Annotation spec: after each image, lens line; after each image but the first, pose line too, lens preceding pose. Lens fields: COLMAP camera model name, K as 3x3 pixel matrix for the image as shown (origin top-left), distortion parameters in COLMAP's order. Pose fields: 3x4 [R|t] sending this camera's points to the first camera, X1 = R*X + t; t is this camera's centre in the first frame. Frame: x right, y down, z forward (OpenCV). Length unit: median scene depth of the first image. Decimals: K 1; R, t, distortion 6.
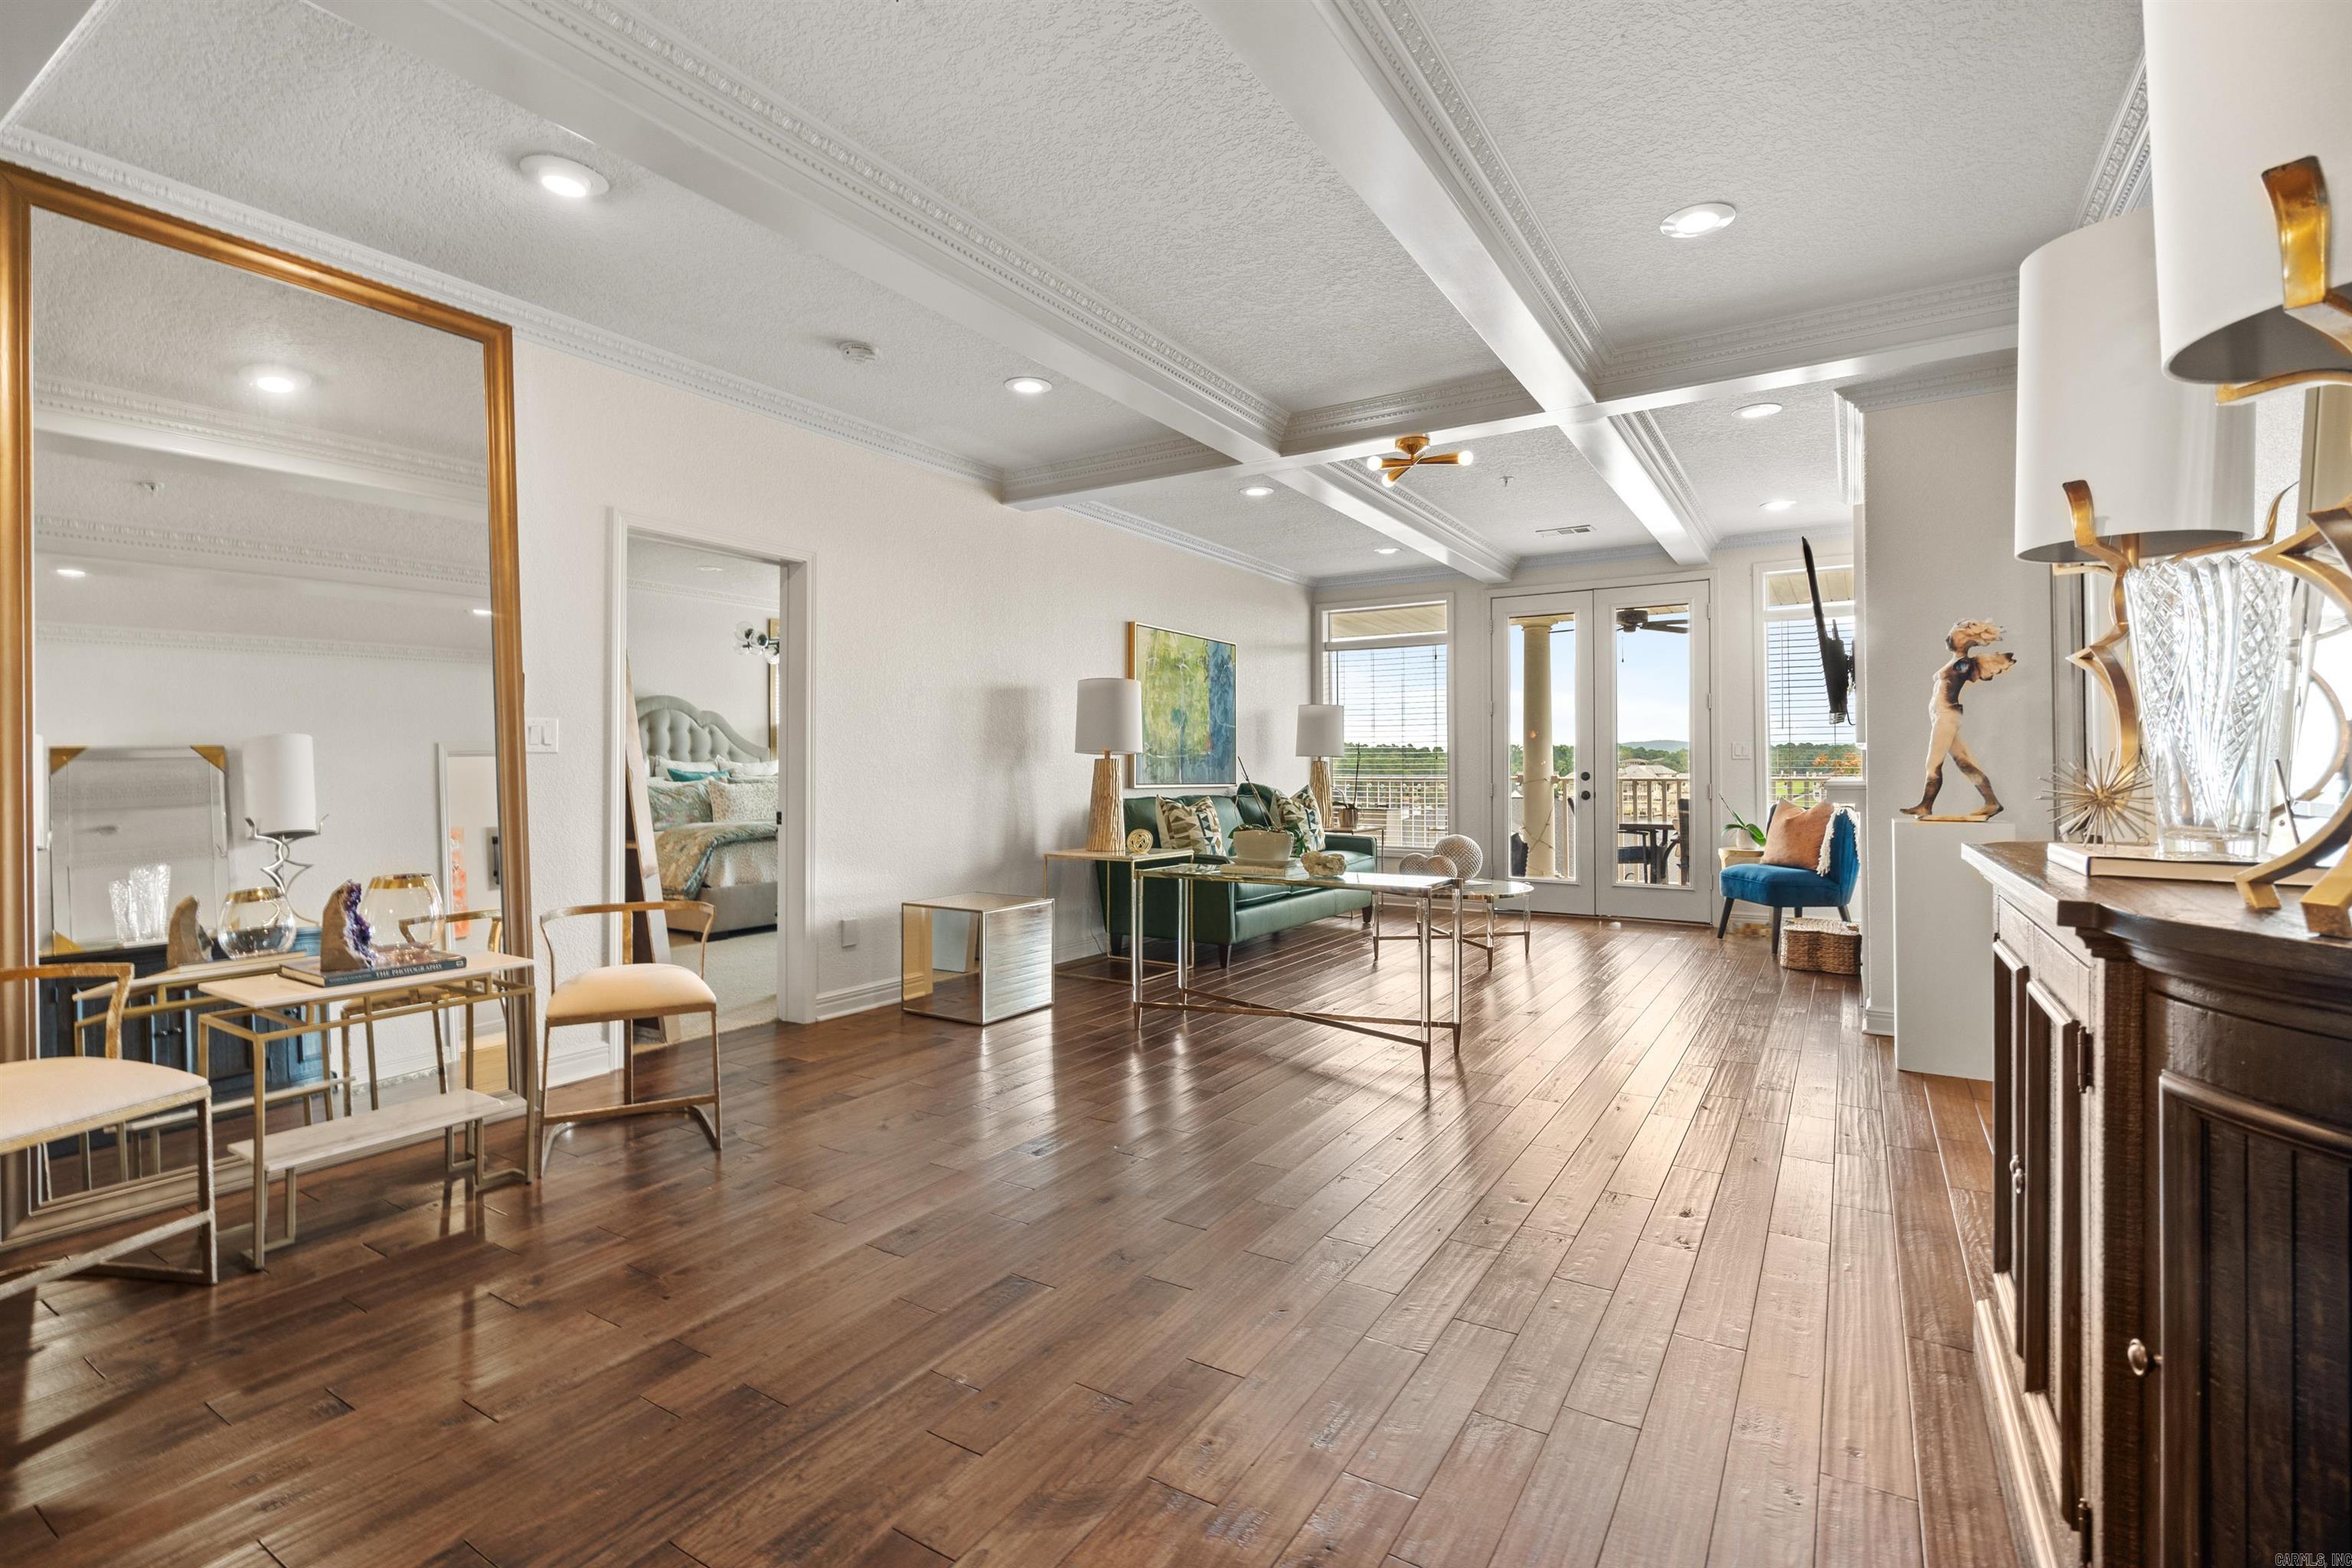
lens RADIAL K [[1076.1, 0, 1172.1], [0, 1076.1, 746.8], [0, 0, 1]] dist [-0.004285, 0.001329]
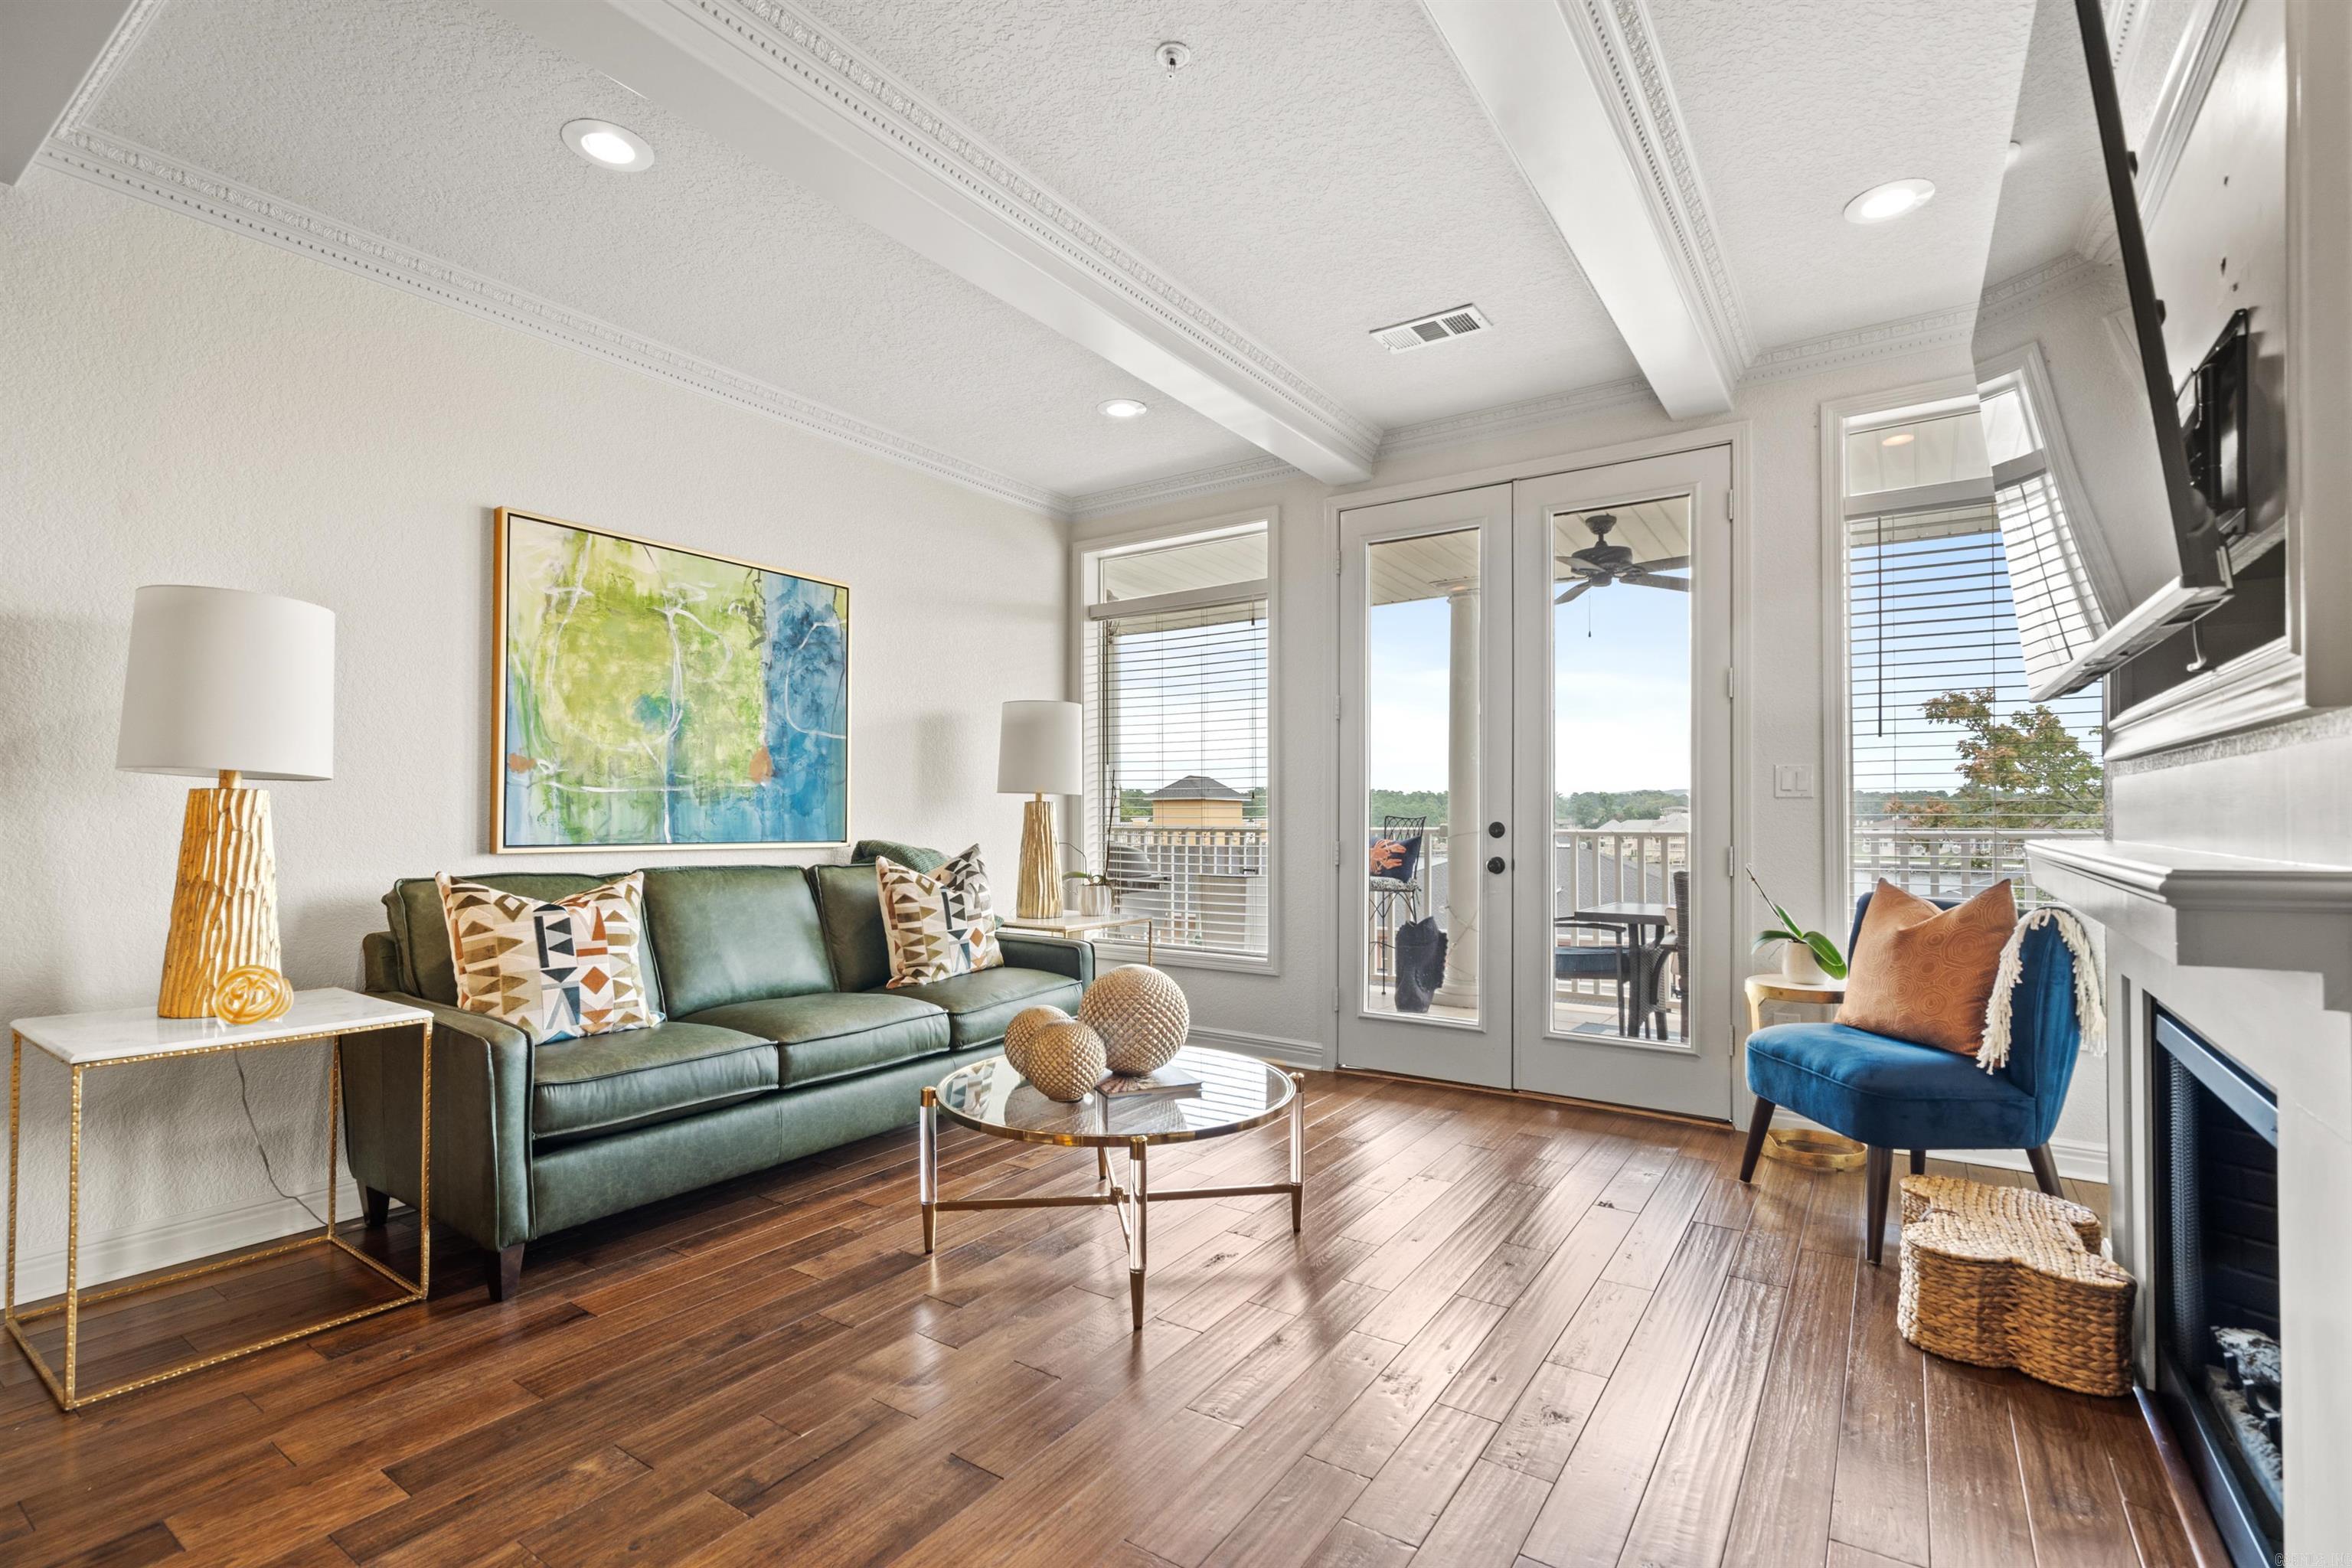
lens RADIAL K [[1077.4, 0, 1169.7], [0, 1077.4, 803.0], [0, 0, 1]] dist [-0.002088, 0.000112]
pose [[0.999355, 0.002209, -0.035837, 0.332914], [-0.001875, 0.999955, 0.009349, 0.012682], [0.035856, -0.009276, 0.999314, 0.633389]]
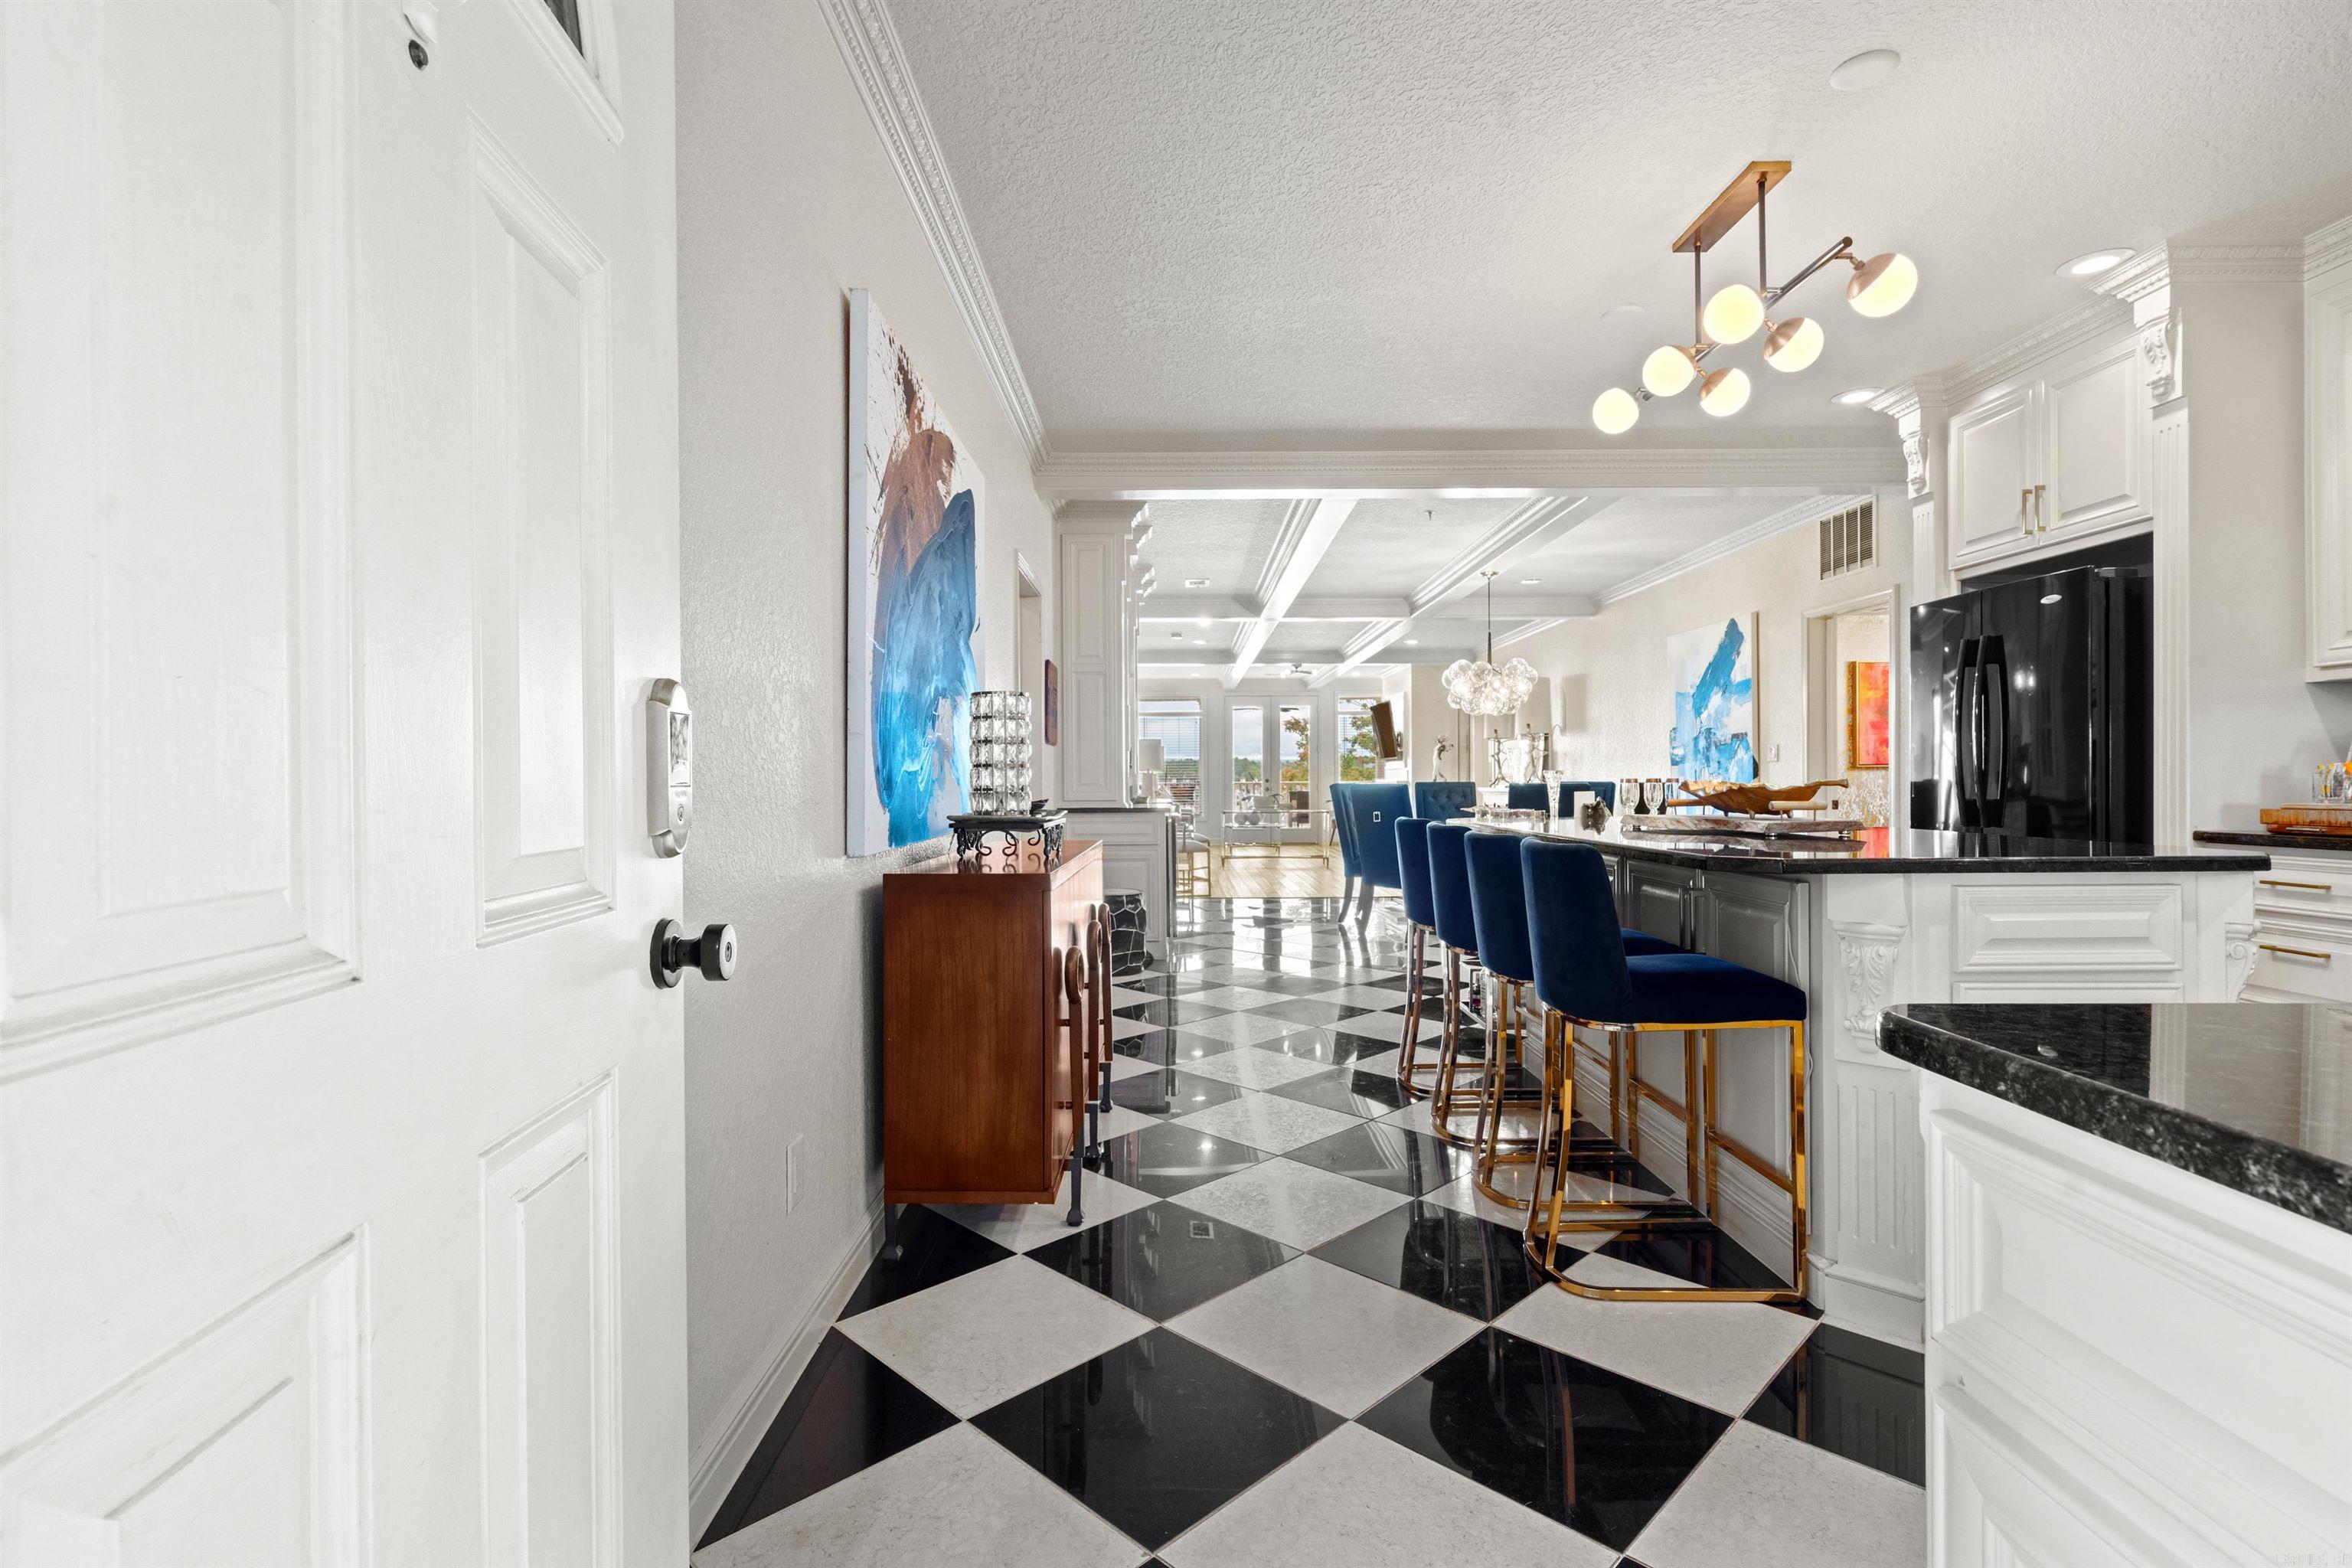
lens RADIAL K [[1101.3, 0, 1174.9], [0, 1101.3, 781.9], [0, 0, 1]] dist [0.000068, 0.000602]
pose [[0.842505, -0.003512, 0.538677, -1.390149], [-0.006680, 0.999834, 0.016968, -0.010325], [-0.538647, -0.017894, 0.842341, -1.129503]]
